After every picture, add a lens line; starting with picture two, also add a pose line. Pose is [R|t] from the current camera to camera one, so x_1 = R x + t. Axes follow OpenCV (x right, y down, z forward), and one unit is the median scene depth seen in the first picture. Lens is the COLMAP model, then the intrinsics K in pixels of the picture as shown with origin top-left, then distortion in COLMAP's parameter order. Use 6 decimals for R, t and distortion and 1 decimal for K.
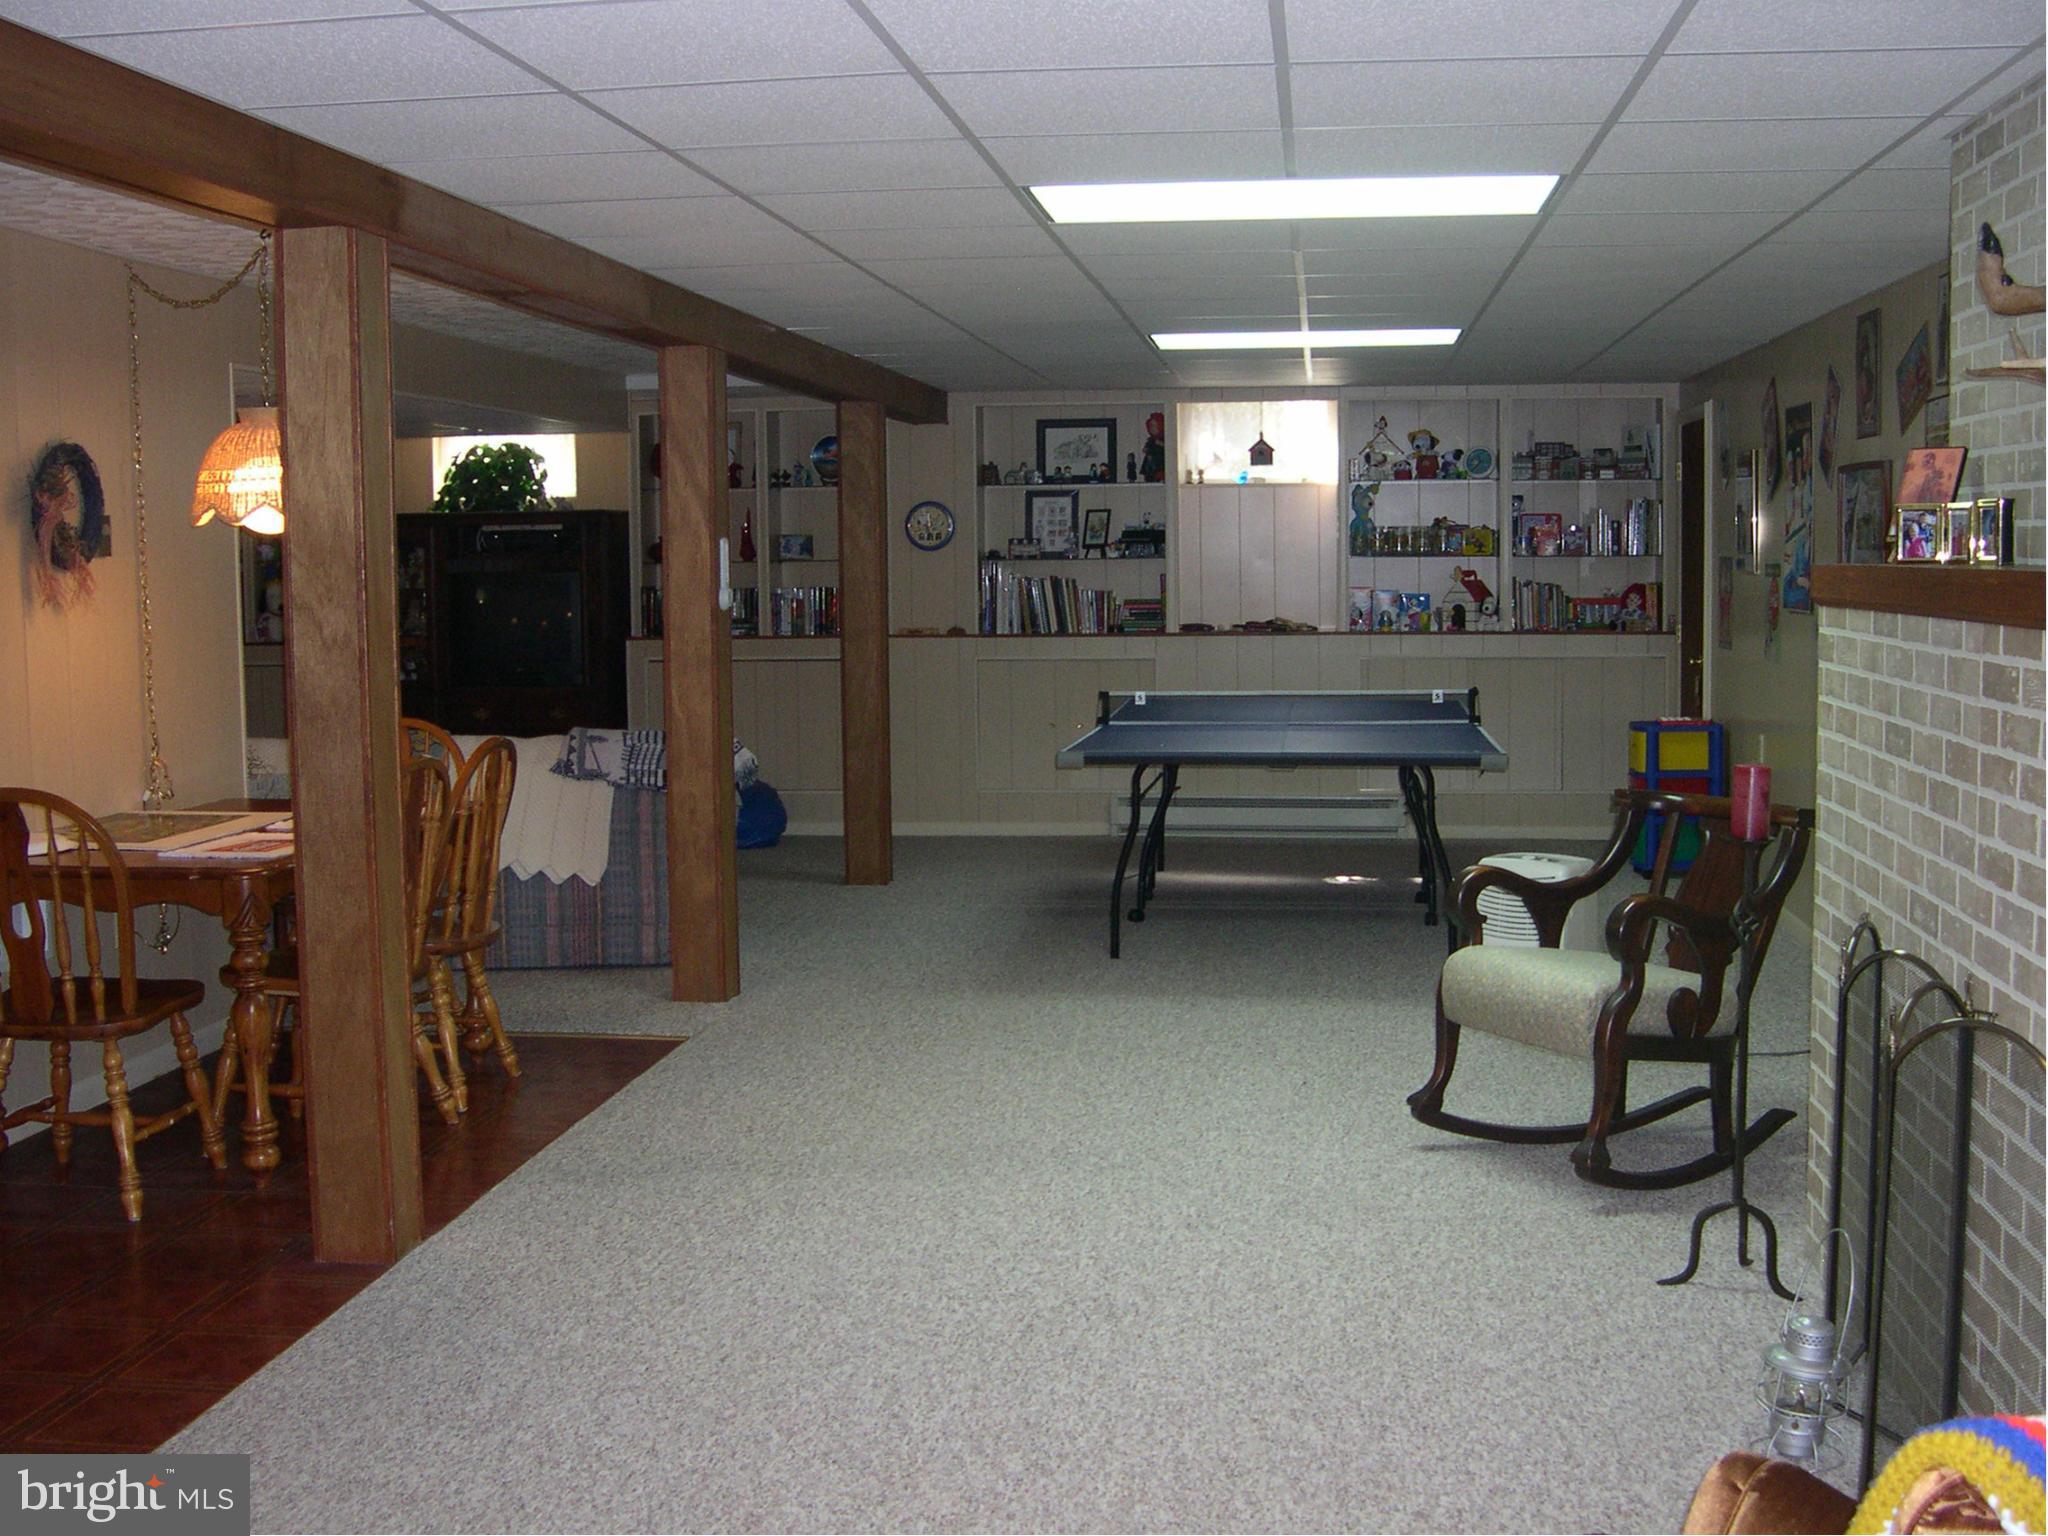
lens RADIAL K [[2412.8, 0, 1023.4], [0, 2412.8, 769.6], [0, 0, 1]] dist [-0.125347, 0.000000]
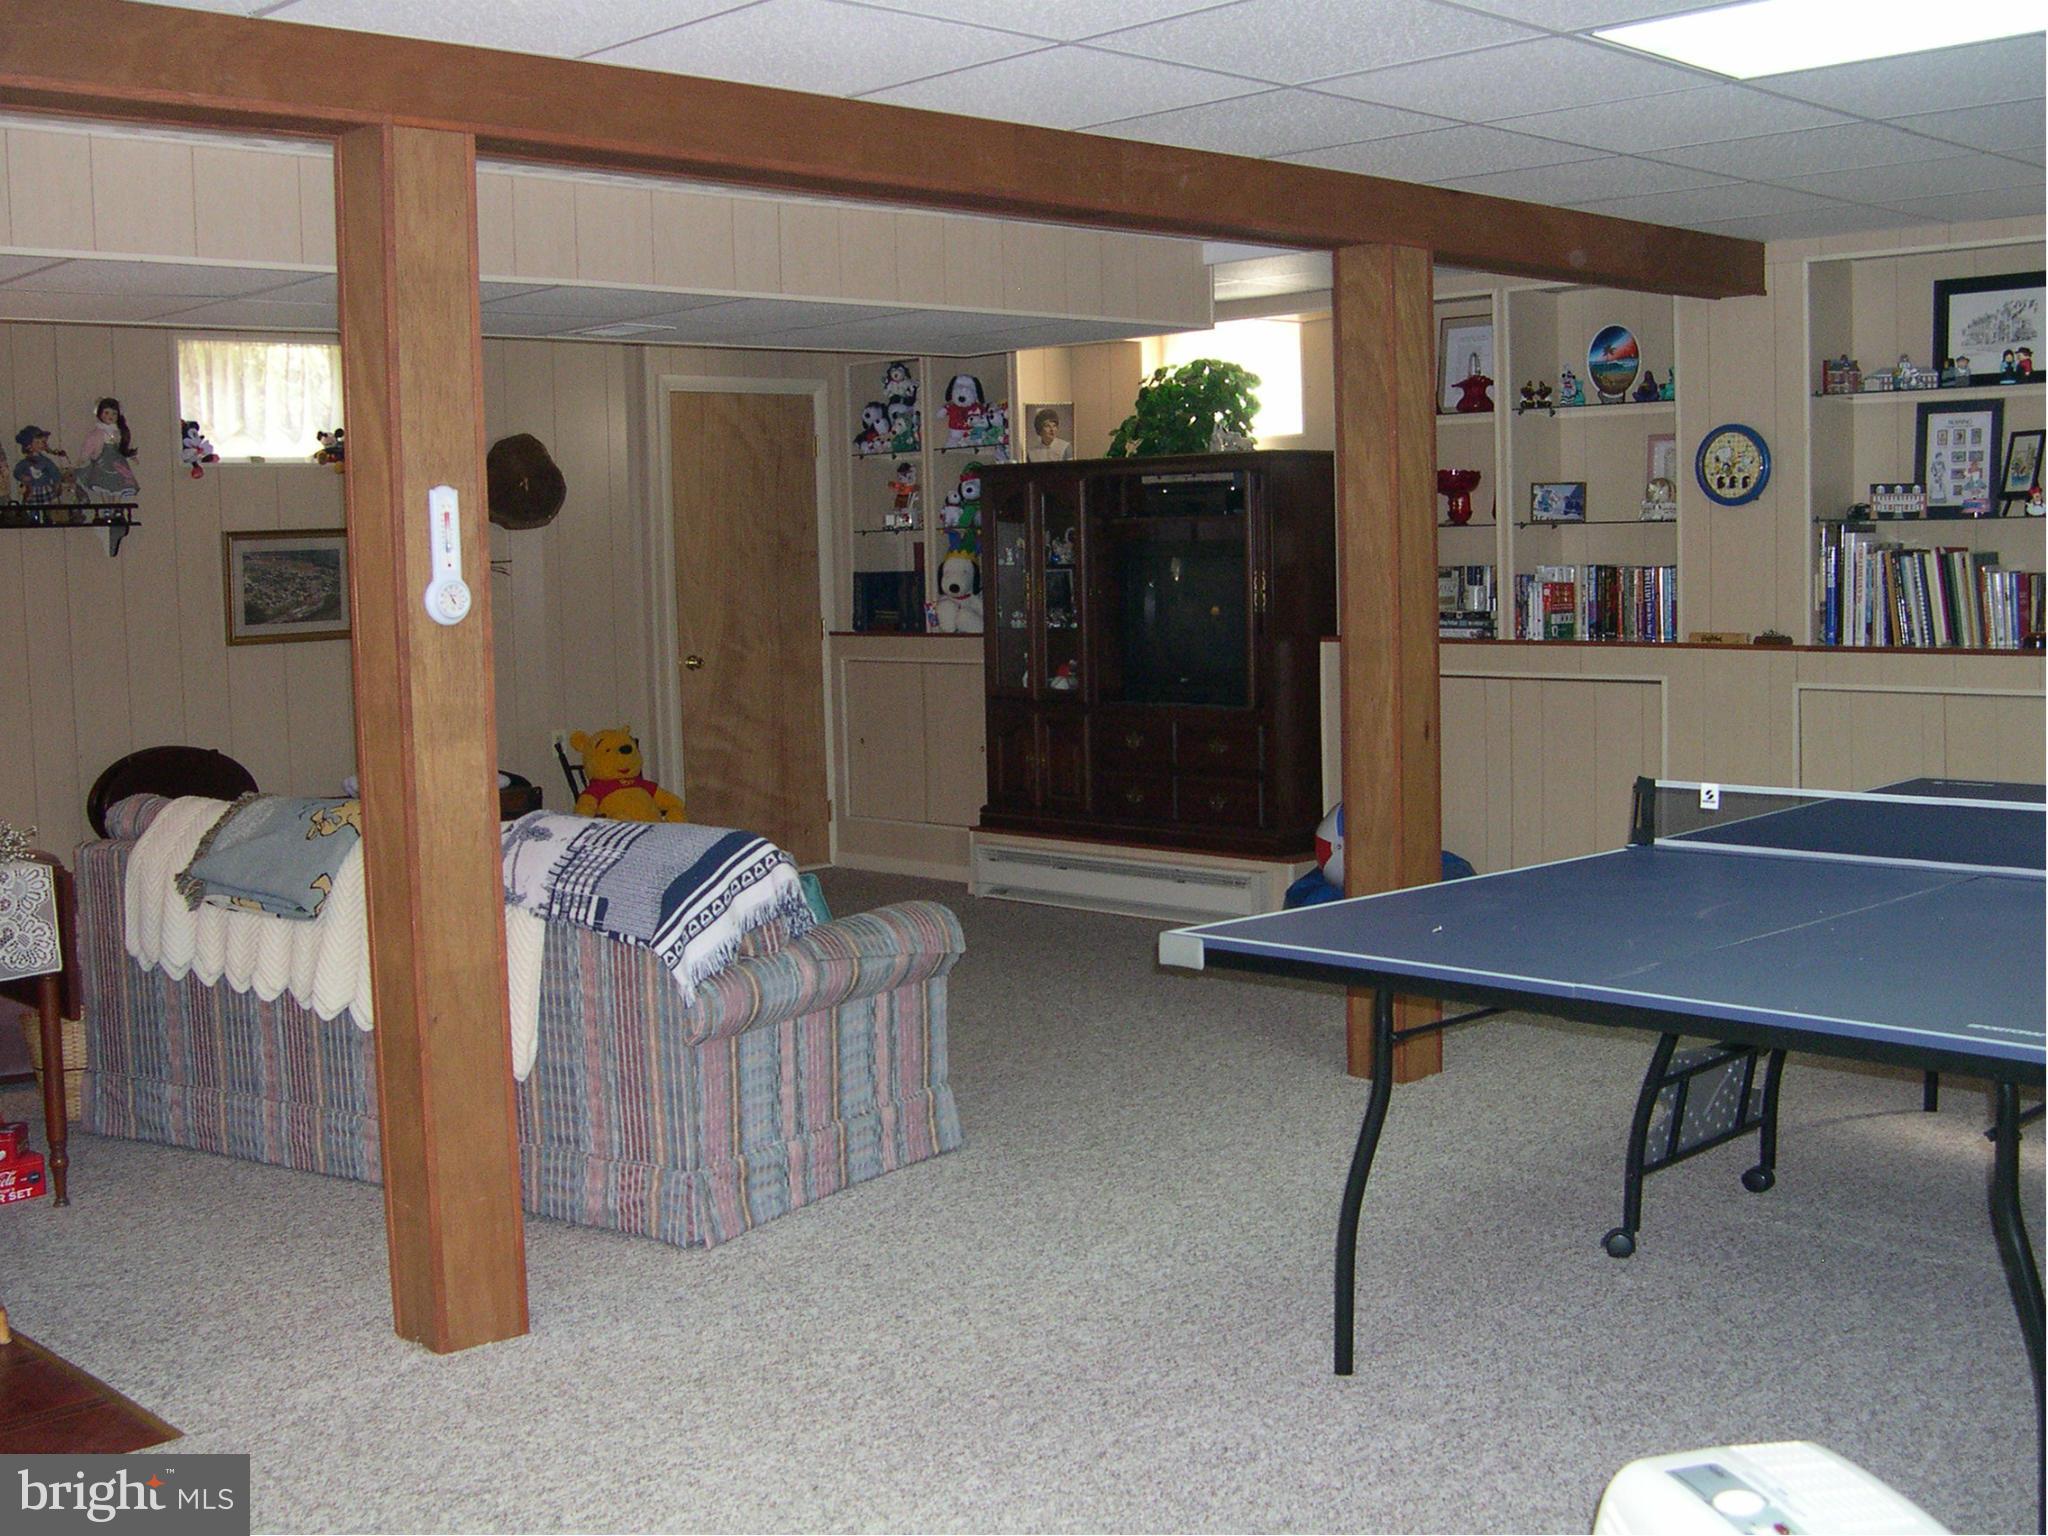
lens RADIAL K [[2412.8, 0, 1024.6], [0, 2412.8, 770.6], [0, 0, 1]] dist [-0.125347, 0.000000]
pose [[0.794373, 0.050547, -0.605324, 0.183035], [-0.041820, 0.998718, 0.028516, -0.033778], [0.605989, 0.002662, 0.795469, 0.413183]]
